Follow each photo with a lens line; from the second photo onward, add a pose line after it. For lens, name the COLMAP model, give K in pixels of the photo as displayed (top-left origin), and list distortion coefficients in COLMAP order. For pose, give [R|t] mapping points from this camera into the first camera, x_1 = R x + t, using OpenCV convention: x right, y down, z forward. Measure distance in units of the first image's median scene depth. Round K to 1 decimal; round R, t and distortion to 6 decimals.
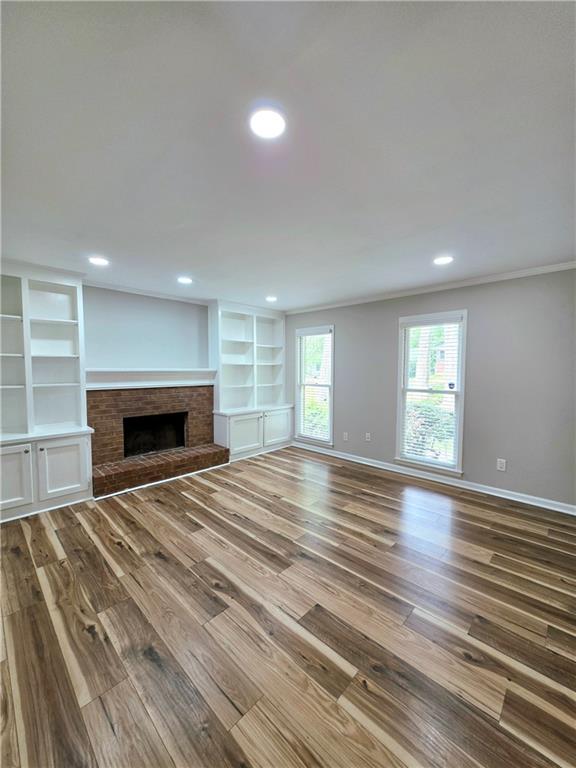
lens RADIAL K [[306.9, 0, 290.0], [0, 306.9, 385.0], [0, 0, 1]] dist [-0.004503, 0.001731]
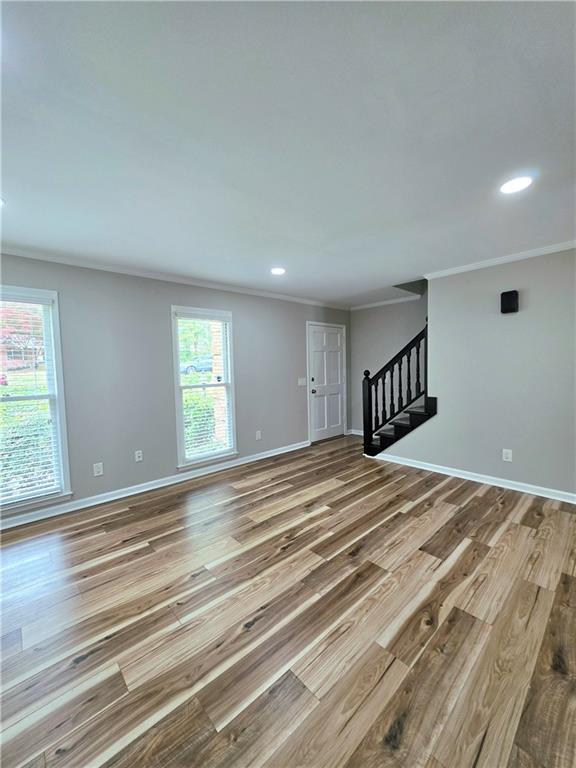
lens RADIAL K [[306.9, 0, 293.0], [0, 306.9, 382.6], [0, 0, 1]] dist [-0.004503, 0.001731]
pose [[0.059933, -0.060612, 0.996360, -0.616354], [0.078414, 0.995356, 0.055834, -0.028251], [-0.995118, 0.074782, 0.064408, 0.758595]]
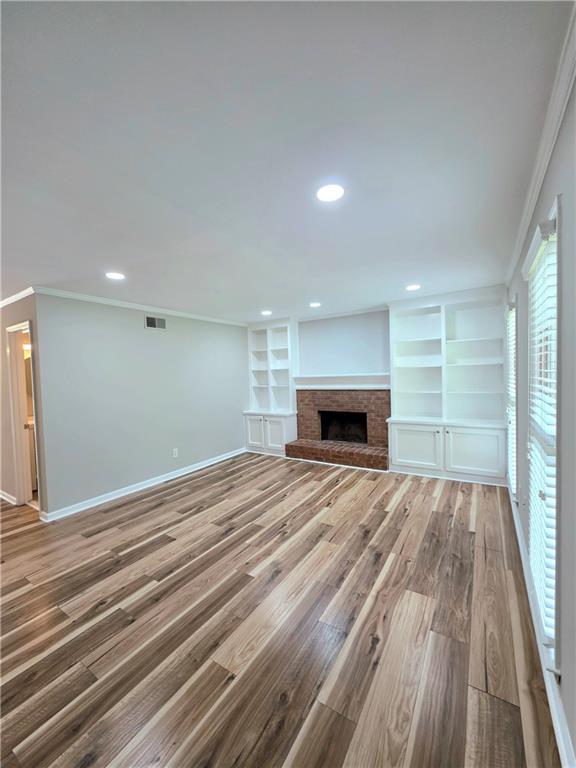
lens RADIAL K [[306.9, 0, 291.5], [0, 306.9, 389.2], [0, 0, 1]] dist [-0.004503, 0.001731]
pose [[0.193691, 0.040829, -0.980213, 0.904183], [-0.017767, 0.999116, 0.038105, -0.045726], [0.980902, 0.010035, 0.194245, 0.694500]]
